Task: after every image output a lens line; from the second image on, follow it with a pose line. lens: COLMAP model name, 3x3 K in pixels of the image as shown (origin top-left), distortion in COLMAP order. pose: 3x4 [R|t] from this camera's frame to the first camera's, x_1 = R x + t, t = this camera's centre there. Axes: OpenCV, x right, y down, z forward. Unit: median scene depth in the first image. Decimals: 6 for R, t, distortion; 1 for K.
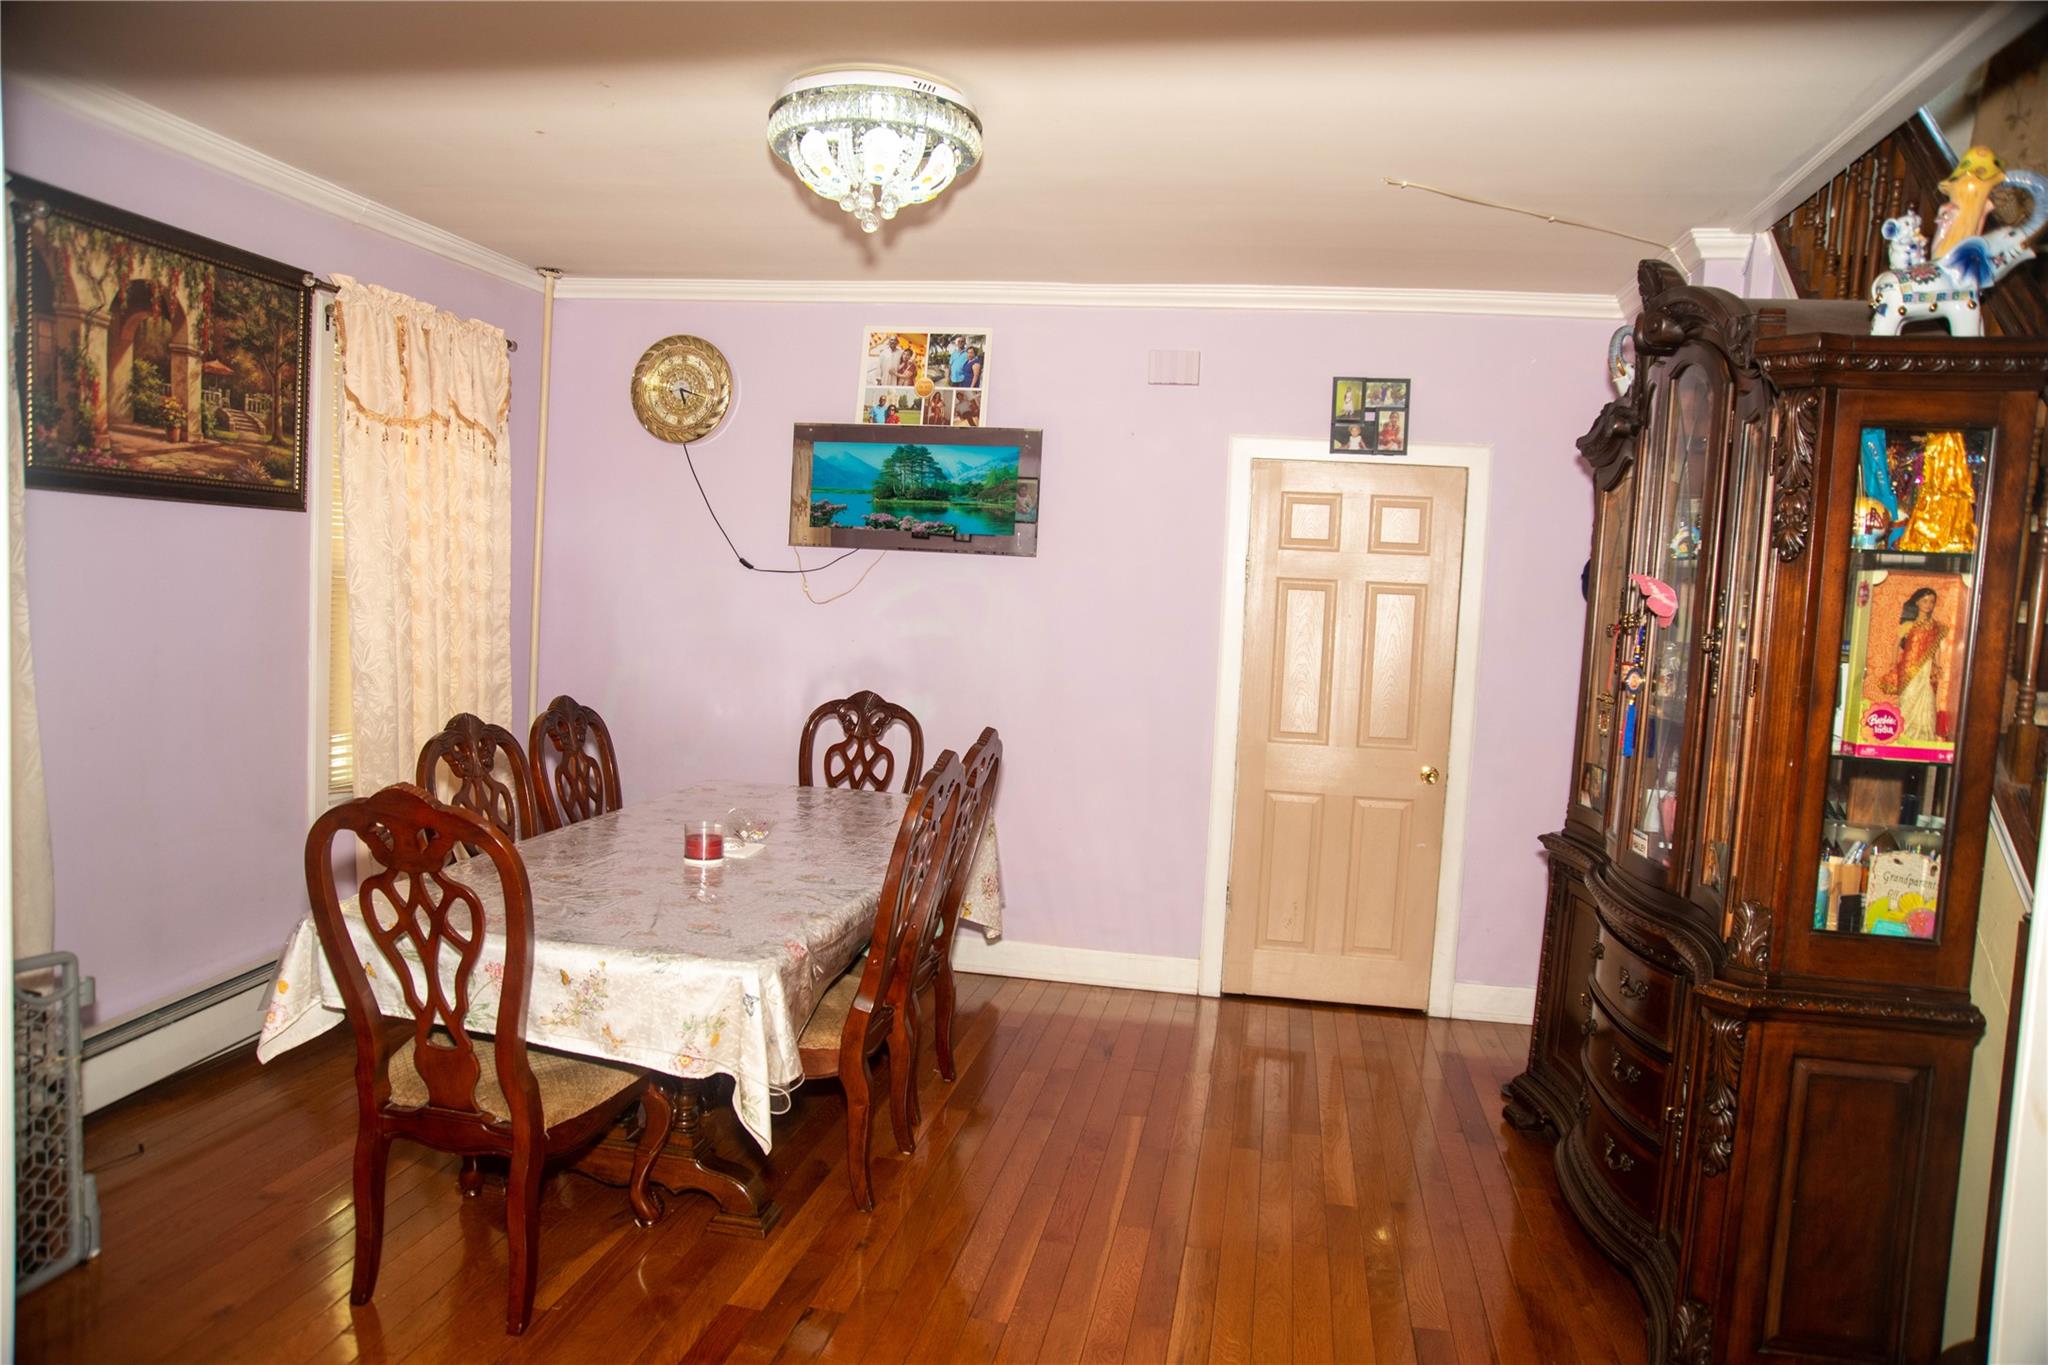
lens RADIAL K [[1392.4, 0, 1026.9], [0, 1392.4, 694.2], [0, 0, 1]] dist [-0.085197, 0.049591]
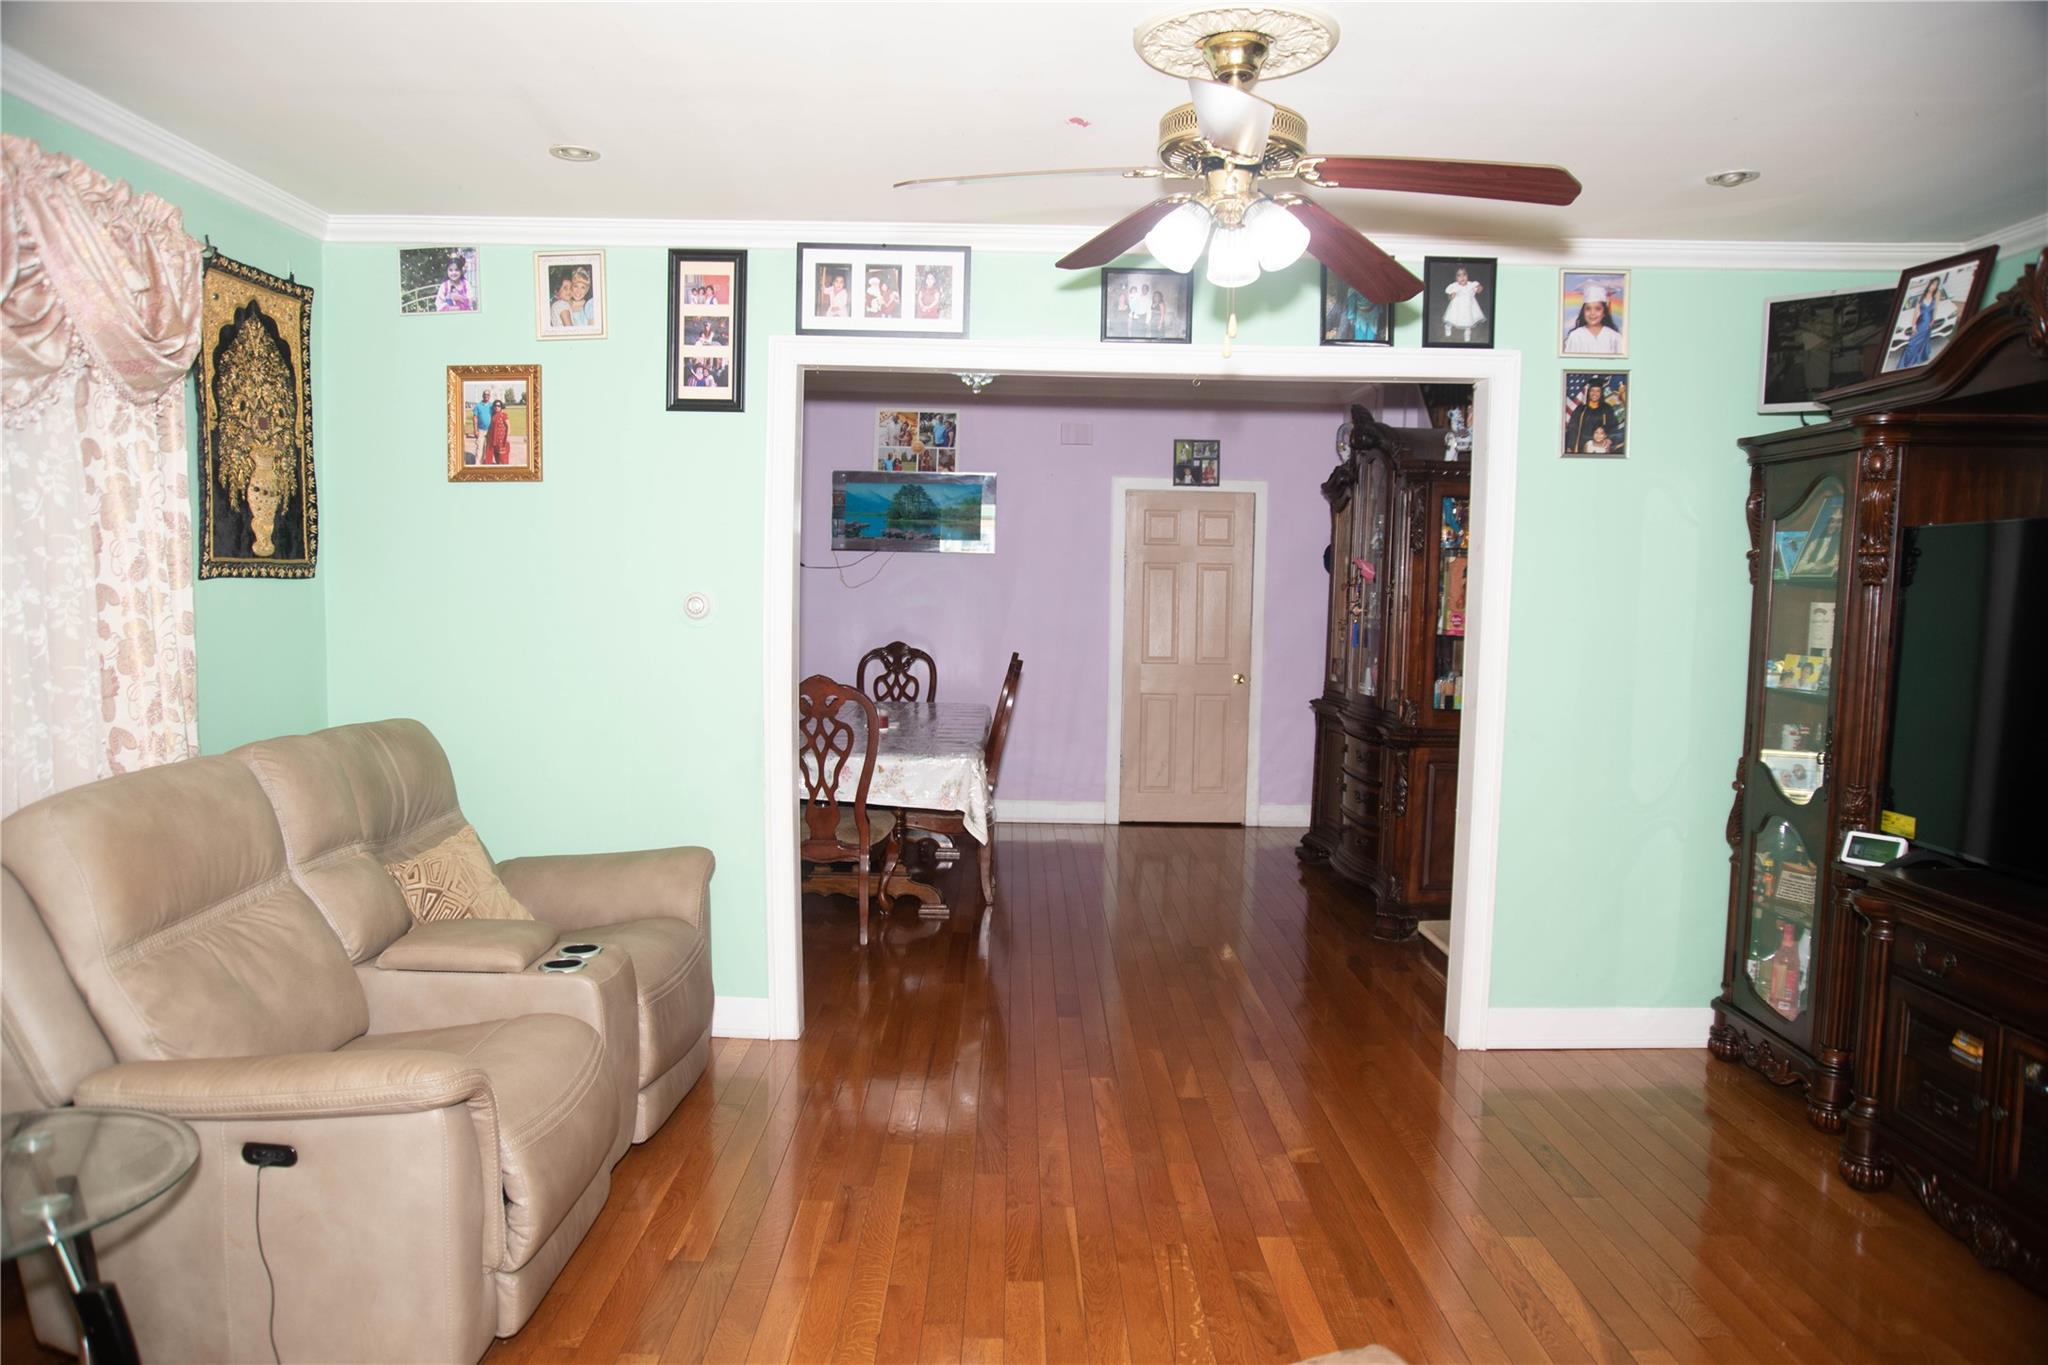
lens RADIAL K [[1392.4, 0, 1017.7], [0, 1392.4, 676.3], [0, 0, 1]] dist [-0.085197, 0.049591]
pose [[0.983120, -0.044531, 0.177461, -0.267452], [0.043914, 0.999008, 0.007404, 0.032003], [-0.177614, 0.000514, 0.984100, -0.594651]]
